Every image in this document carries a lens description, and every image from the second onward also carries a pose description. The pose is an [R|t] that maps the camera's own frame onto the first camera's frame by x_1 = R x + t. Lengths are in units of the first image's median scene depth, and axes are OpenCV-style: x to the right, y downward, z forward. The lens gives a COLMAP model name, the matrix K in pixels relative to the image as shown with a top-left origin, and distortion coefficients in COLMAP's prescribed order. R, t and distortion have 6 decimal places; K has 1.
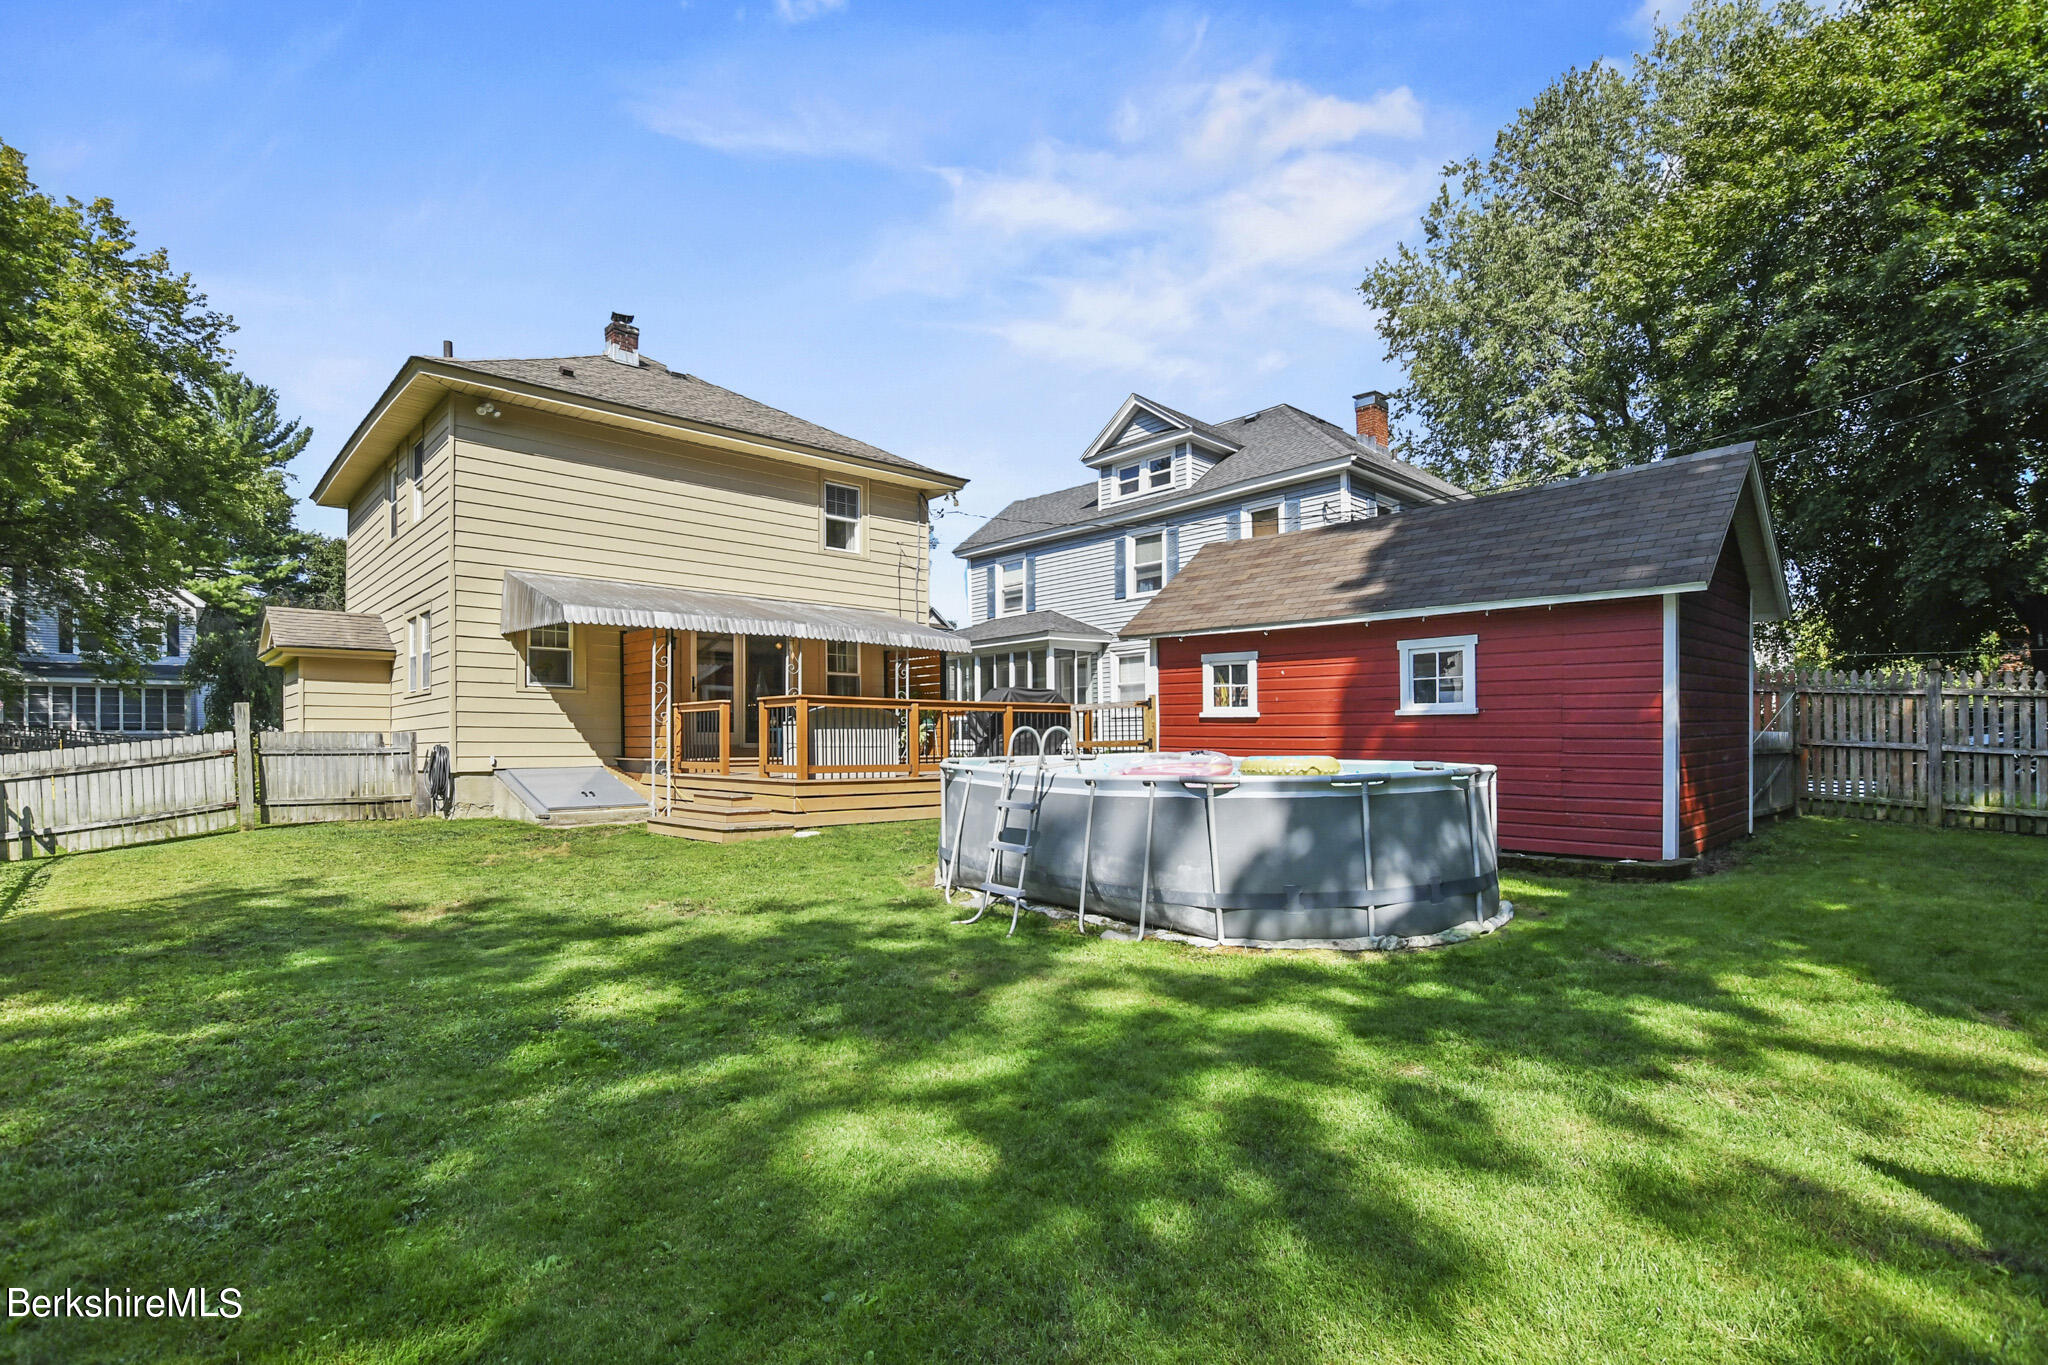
lens RADIAL K [[979.3, 0, 1018.5], [0, 979.3, 715.6], [0, 0, 1]] dist [-0.014748, -0.000746]
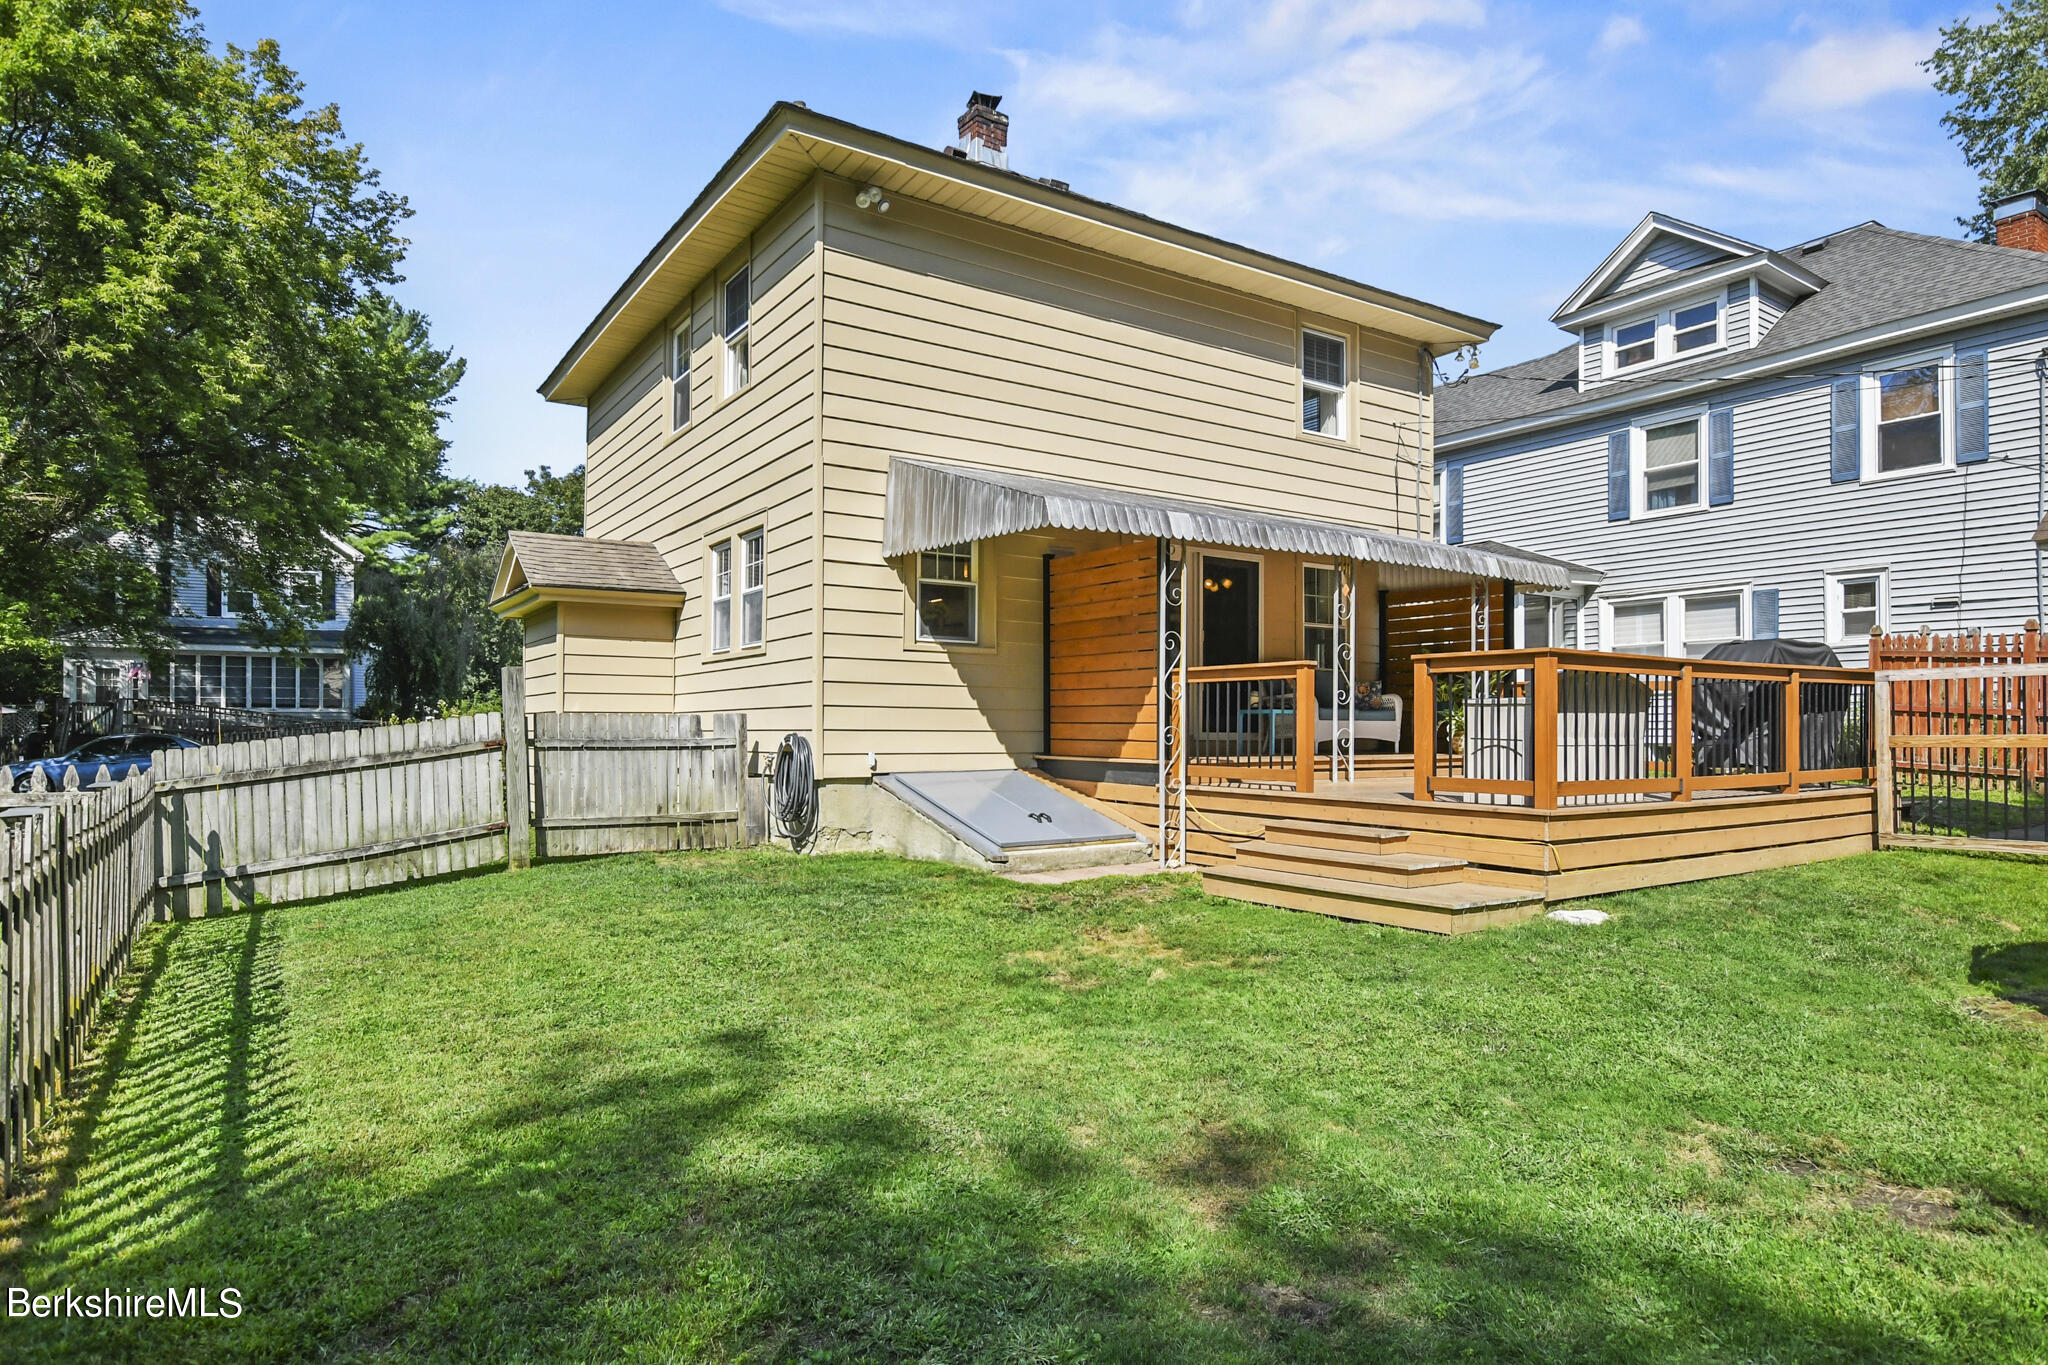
lens RADIAL K [[1141.9, 0, 1024.0], [0, 1141.9, 682.5], [0, 0, 1]] dist [-0.004451, -0.000193]
pose [[0.988840, 0.000796, -0.148981, -0.267749], [-0.002374, 0.999943, -0.010419, 0.003139], [0.148964, 0.010657, 0.988785, 0.232006]]
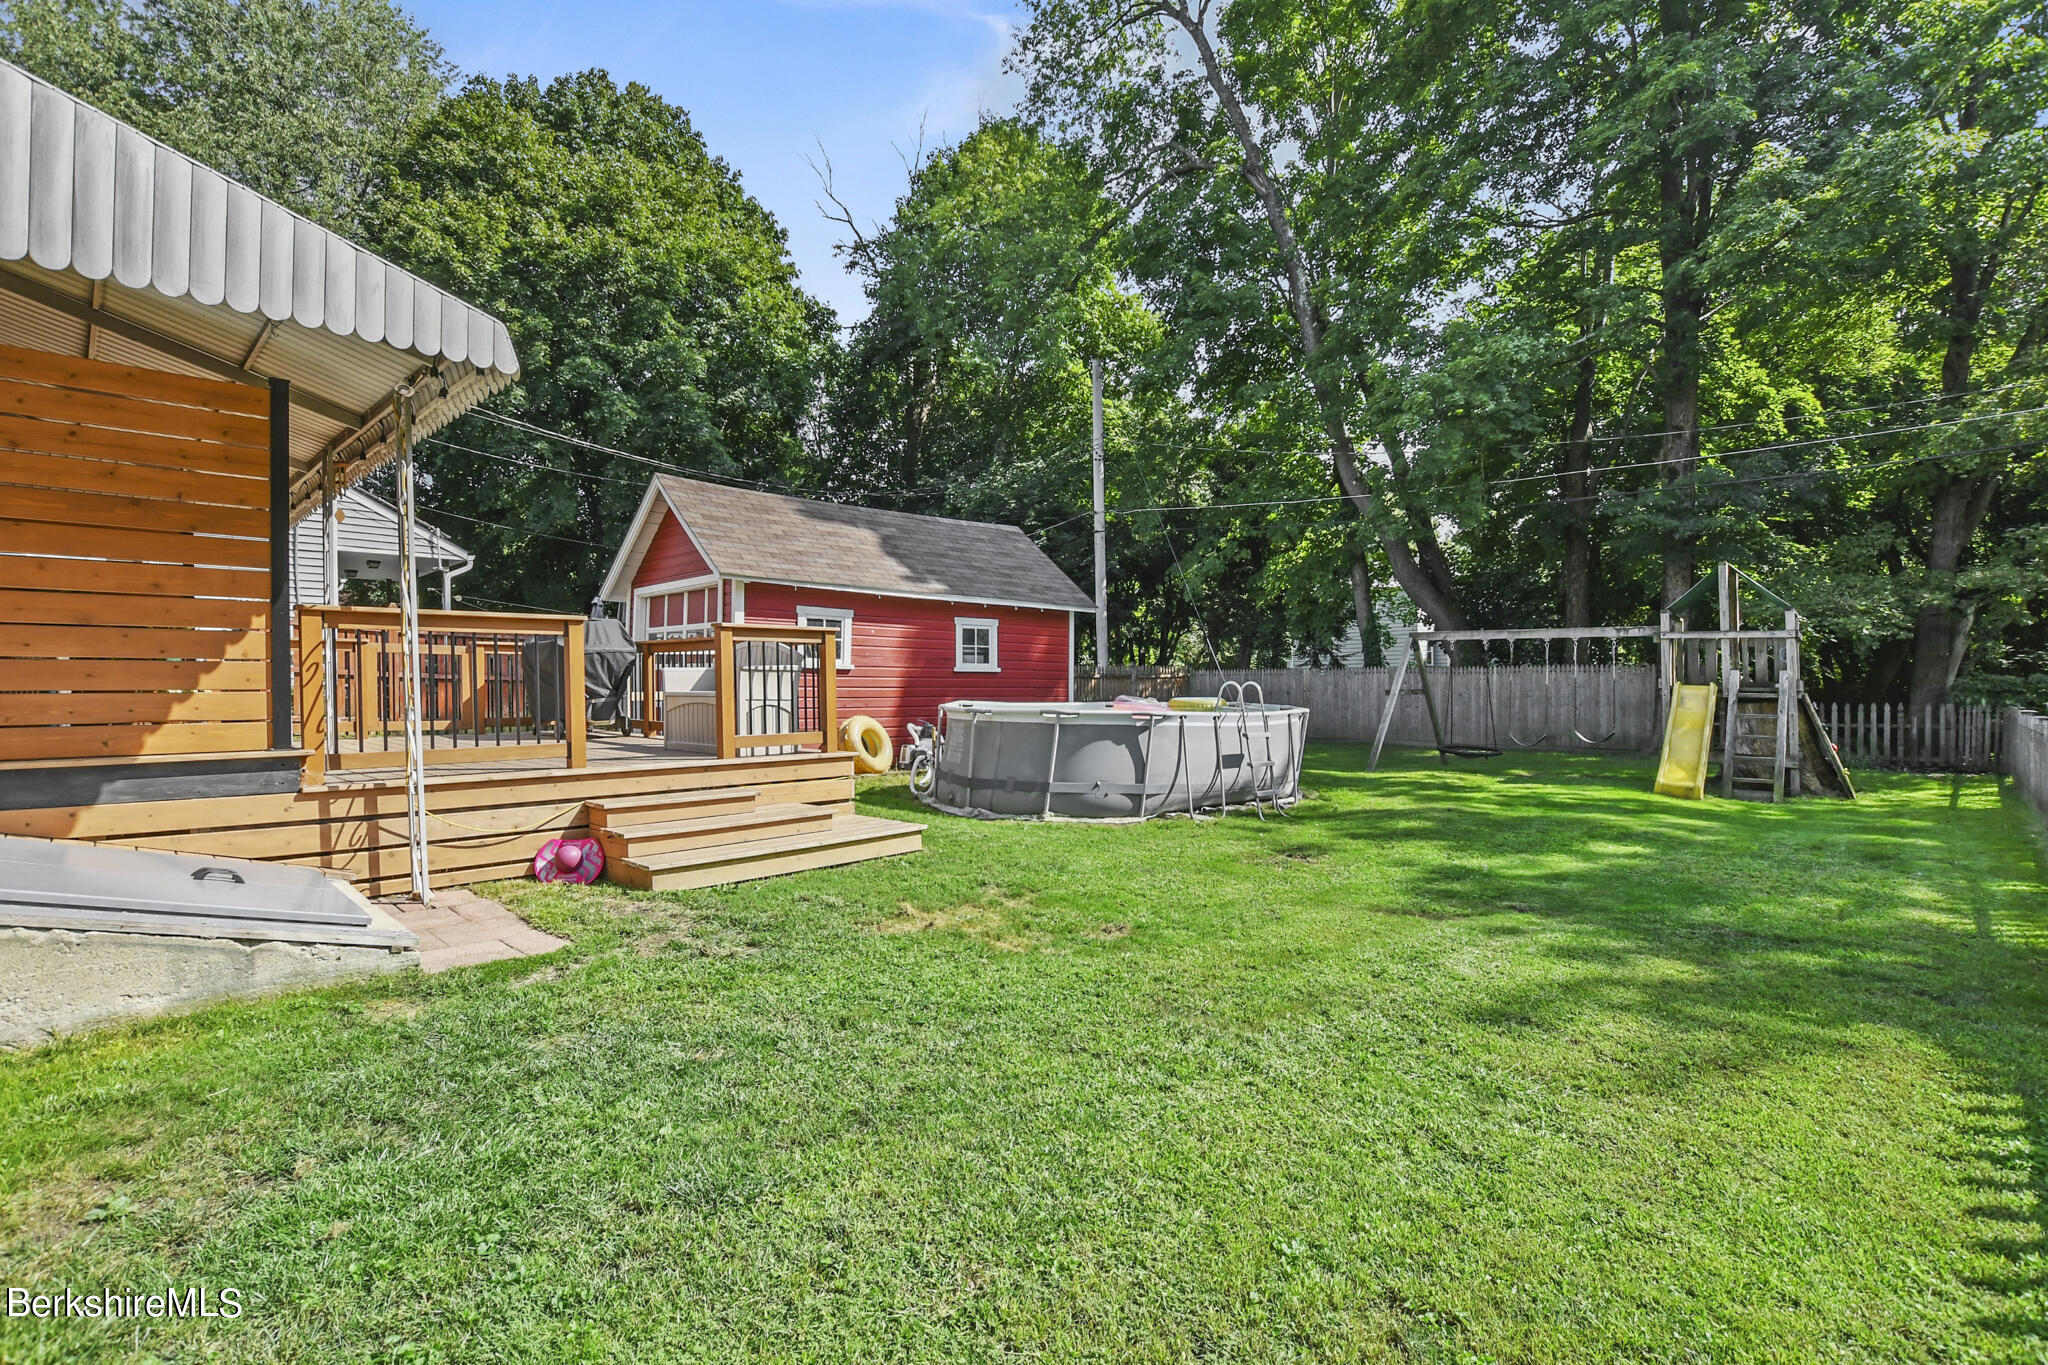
lens RADIAL K [[979.3, 0, 1018.5], [0, 979.3, 715.6], [0, 0, 1]] dist [-0.014748, -0.000746]
pose [[-0.133185, -0.024441, 0.990790, -0.687998], [-0.021037, 0.999540, 0.021829, 0.020287], [-0.990868, -0.017936, -0.133638, 0.776034]]
